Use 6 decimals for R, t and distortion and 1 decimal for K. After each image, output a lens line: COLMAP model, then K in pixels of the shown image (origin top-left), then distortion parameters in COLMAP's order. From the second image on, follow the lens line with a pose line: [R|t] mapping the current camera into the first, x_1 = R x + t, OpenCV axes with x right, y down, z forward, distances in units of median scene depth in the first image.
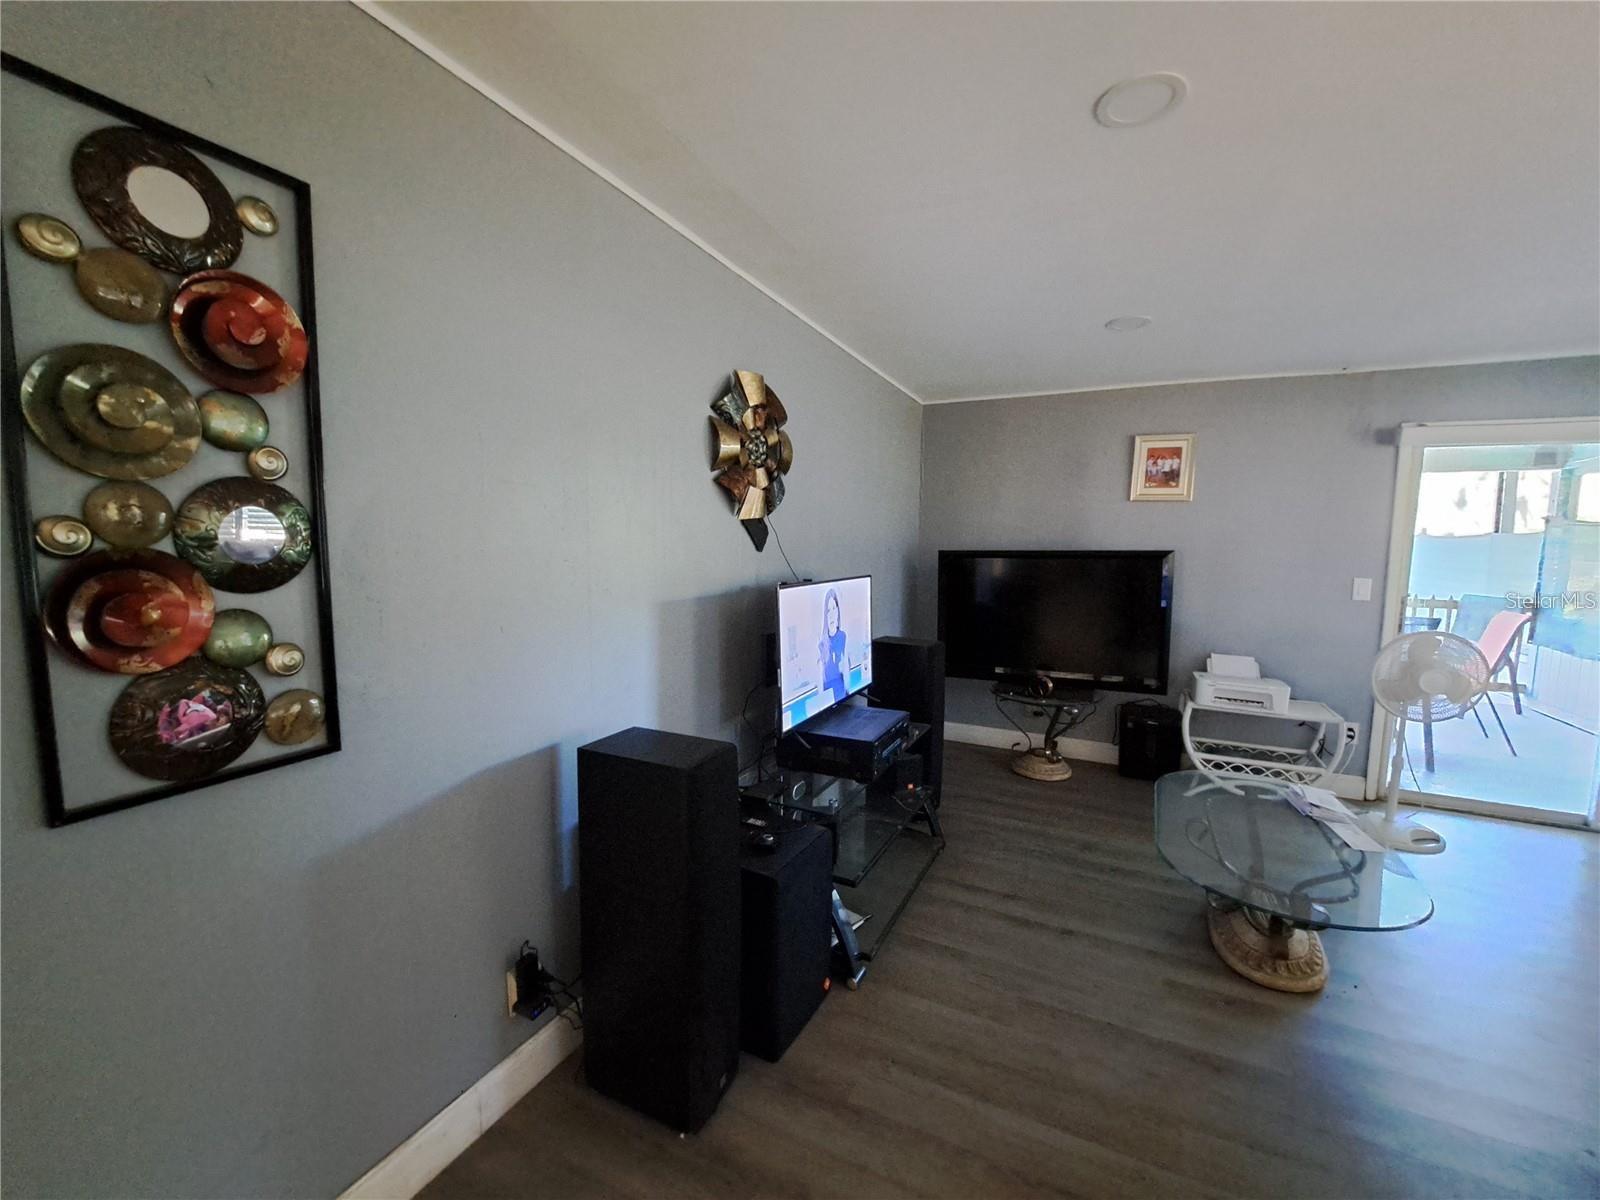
lens RADIAL K [[644.0, 0, 800.0], [0, 644.0, 600.0], [0, 0, 1]] dist [-0.000092, -0.000015]
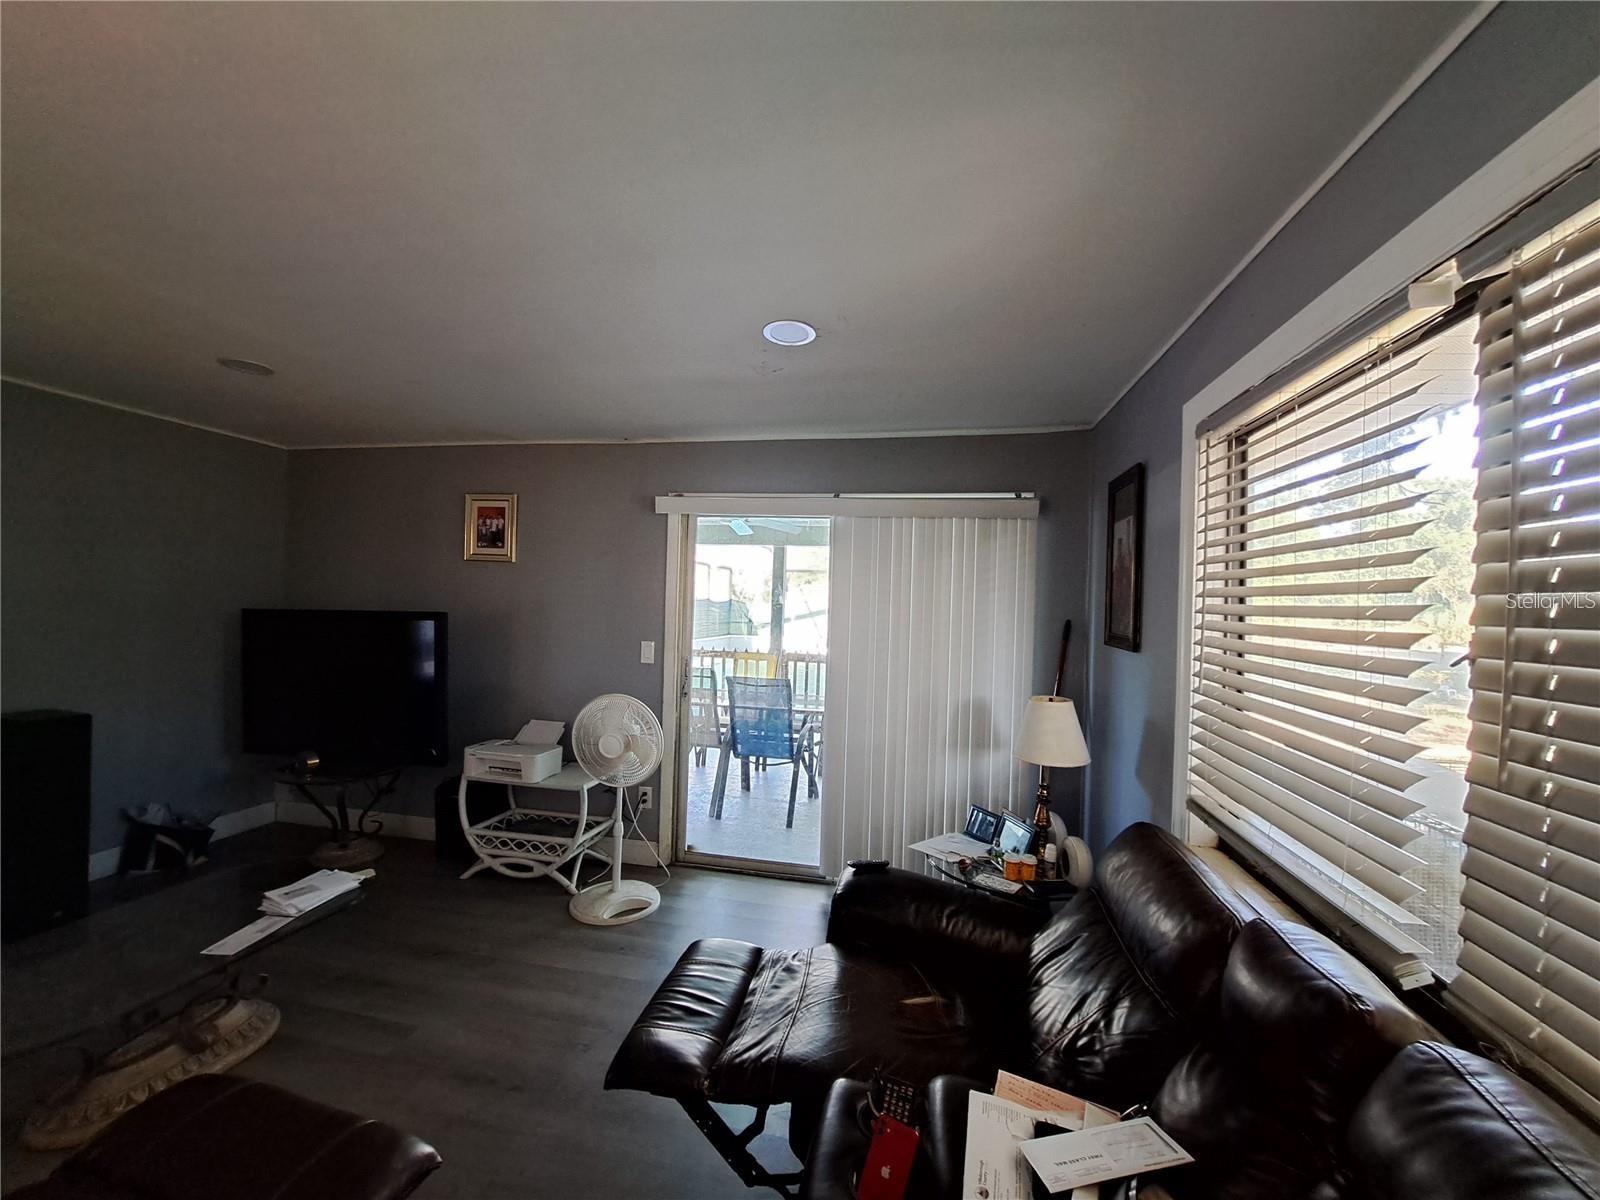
lens RADIAL K [[644.0, 0, 800.0], [0, 644.0, 600.0], [0, 0, 1]] dist [-0.000092, -0.000015]
pose [[0.966304, 0.018046, 0.256770, 0.775426], [0.010834, 0.993804, -0.110615, 0.016234], [-0.257175, 0.109670, 0.960122, -0.041171]]
